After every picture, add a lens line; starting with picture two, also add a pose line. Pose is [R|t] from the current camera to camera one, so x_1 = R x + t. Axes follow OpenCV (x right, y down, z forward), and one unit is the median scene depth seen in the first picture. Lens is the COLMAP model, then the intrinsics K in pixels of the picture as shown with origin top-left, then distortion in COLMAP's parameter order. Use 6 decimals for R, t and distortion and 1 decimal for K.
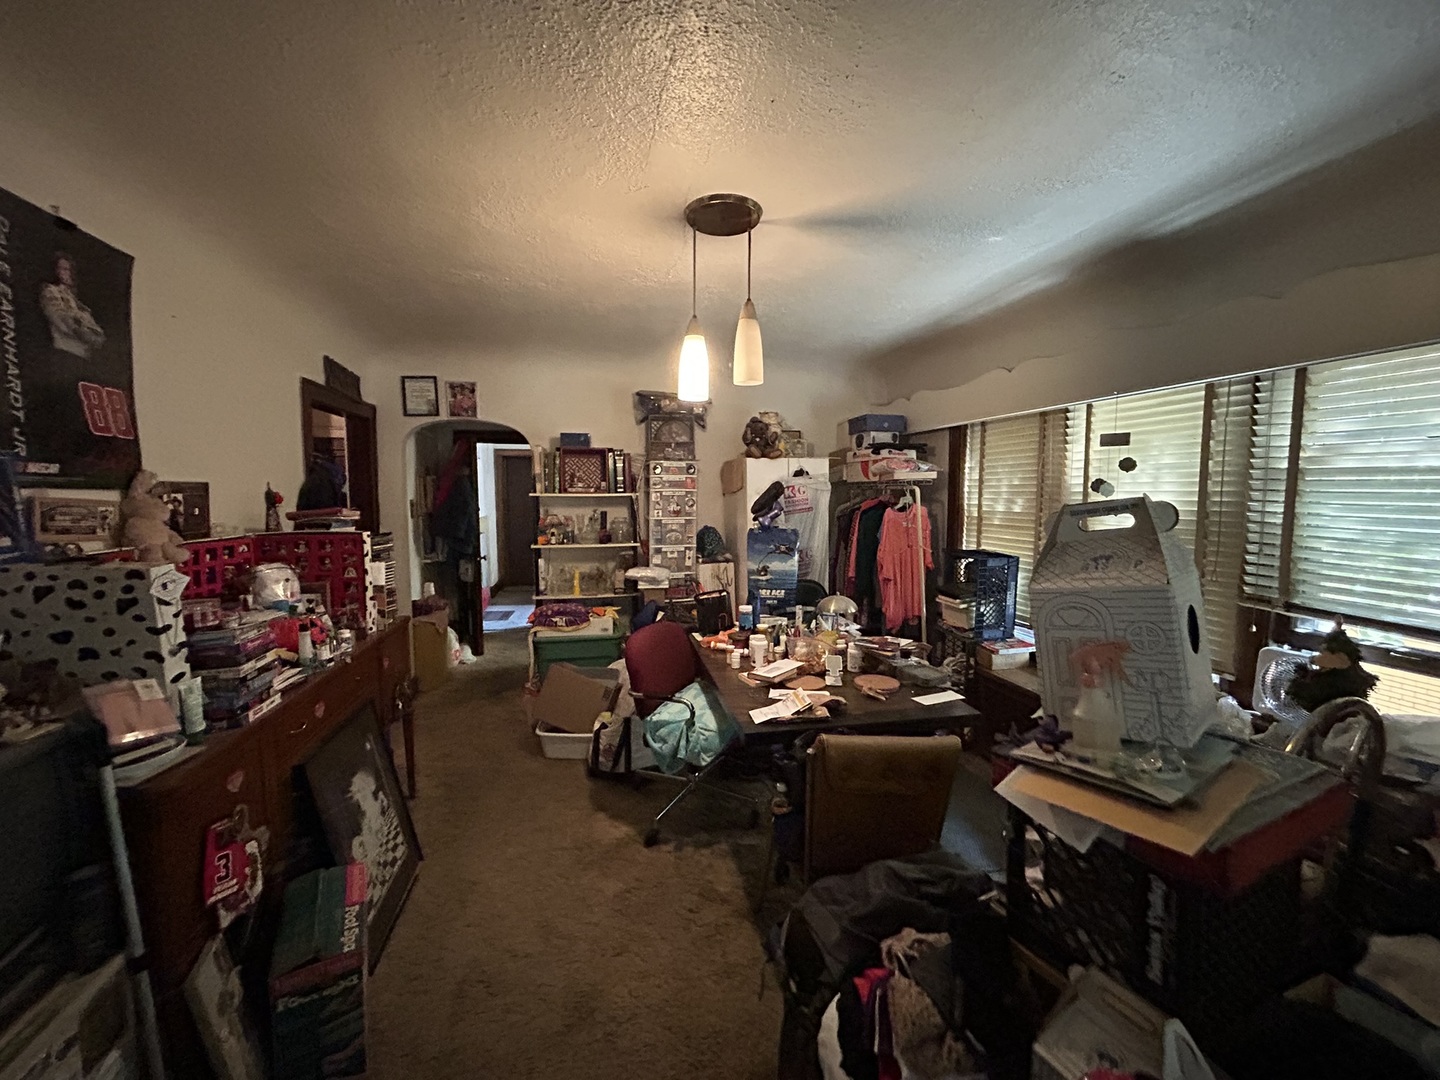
lens RADIAL K [[580.2, 0, 718.0], [0, 580.2, 536.5], [0, 0, 1]] dist [-0.000214, -0.000014]
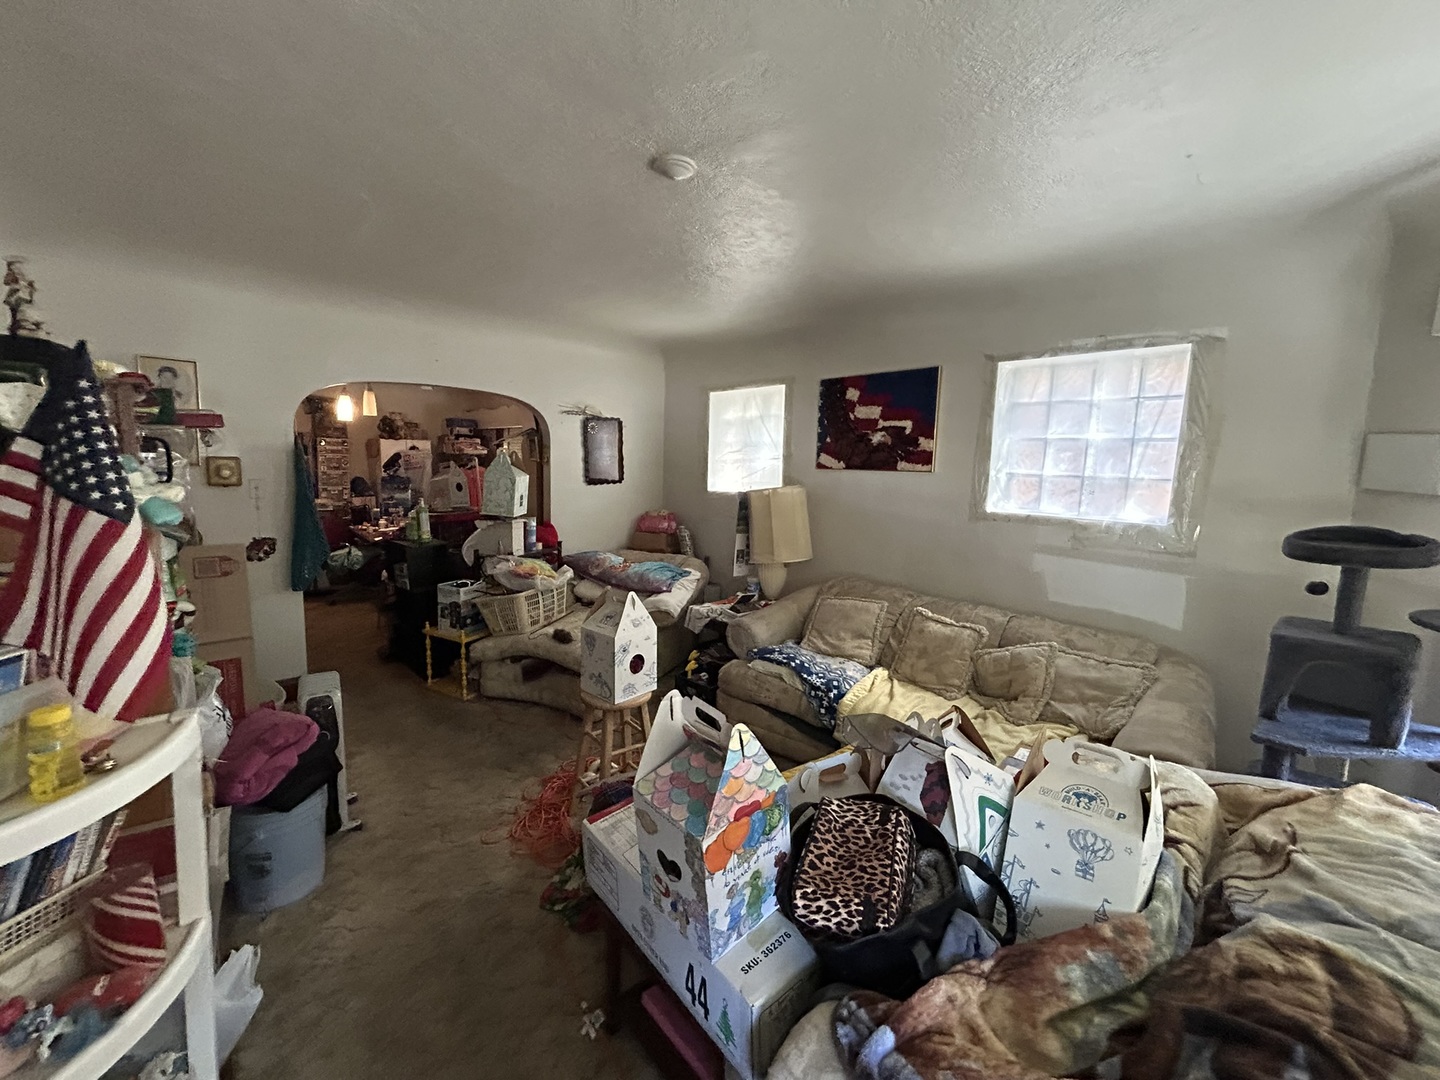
lens RADIAL K [[580.2, 0, 714.0], [0, 580.2, 535.4], [0, 0, 1]] dist [-0.000214, -0.000014]
pose [[0.869018, -0.033819, 0.493624, 0.052689], [0.008606, 0.998543, 0.053262, 0.085965], [-0.494706, -0.042038, 0.868043, -1.192202]]
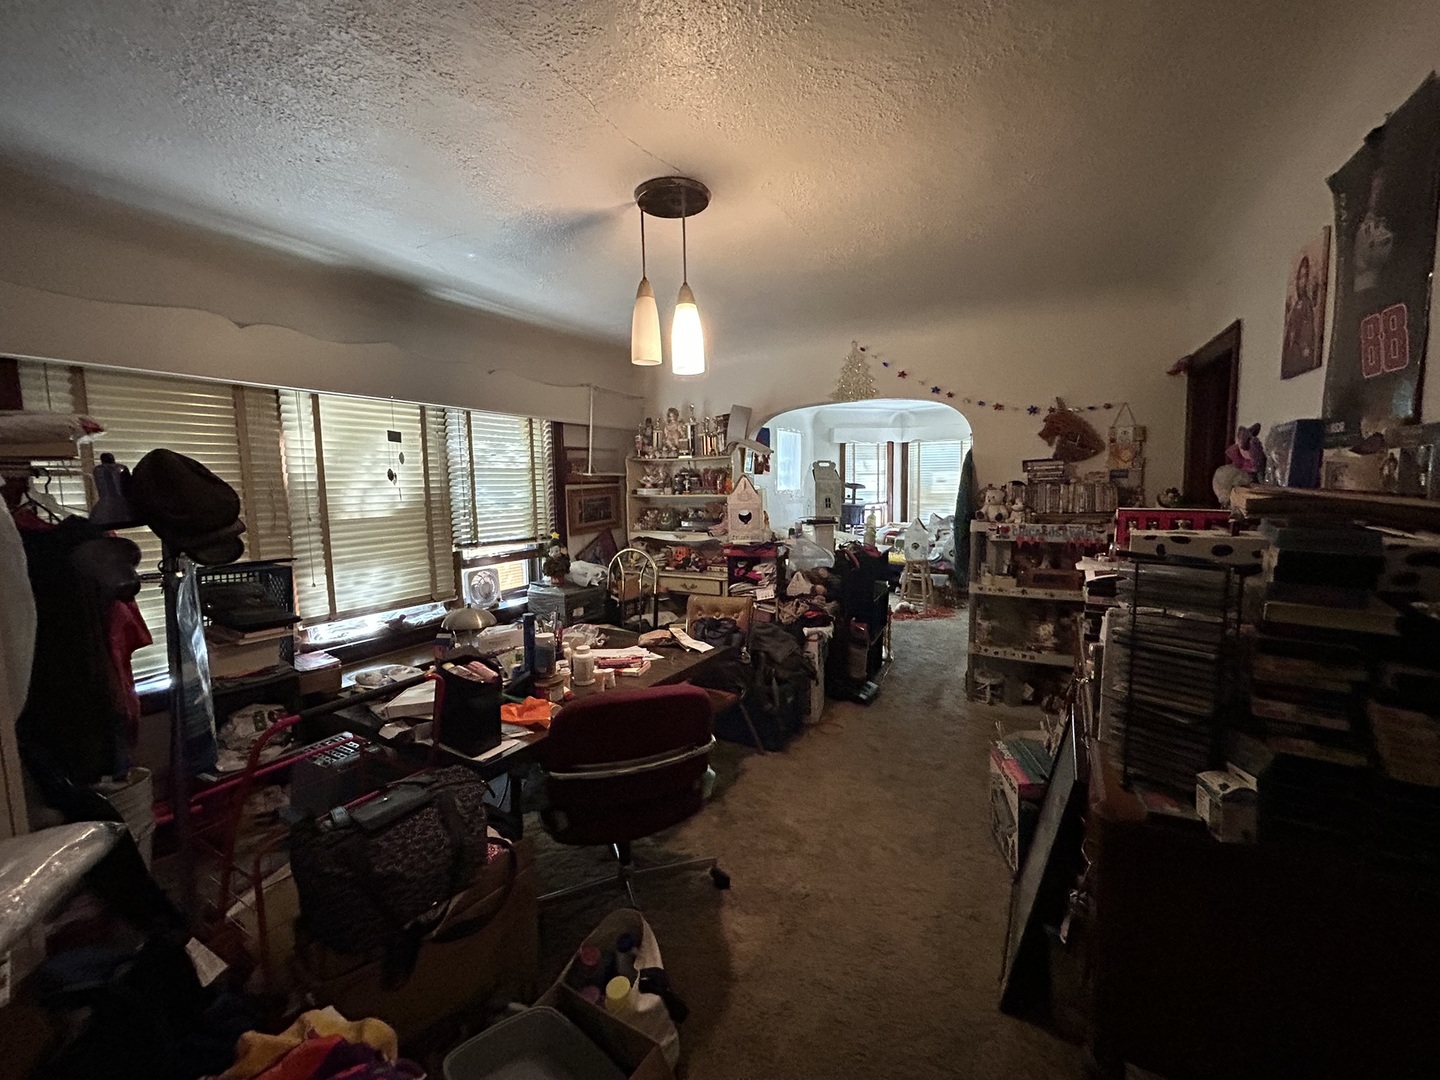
lens RADIAL K [[580.2, 0, 709.6], [0, 580.2, 539.6], [0, 0, 1]] dist [-0.000214, -0.000014]
pose [[-0.724660, -0.051791, 0.687158, -0.450708], [0.076772, 0.984896, 0.155194, -0.068348], [-0.684817, 0.165217, -0.709739, 1.047883]]
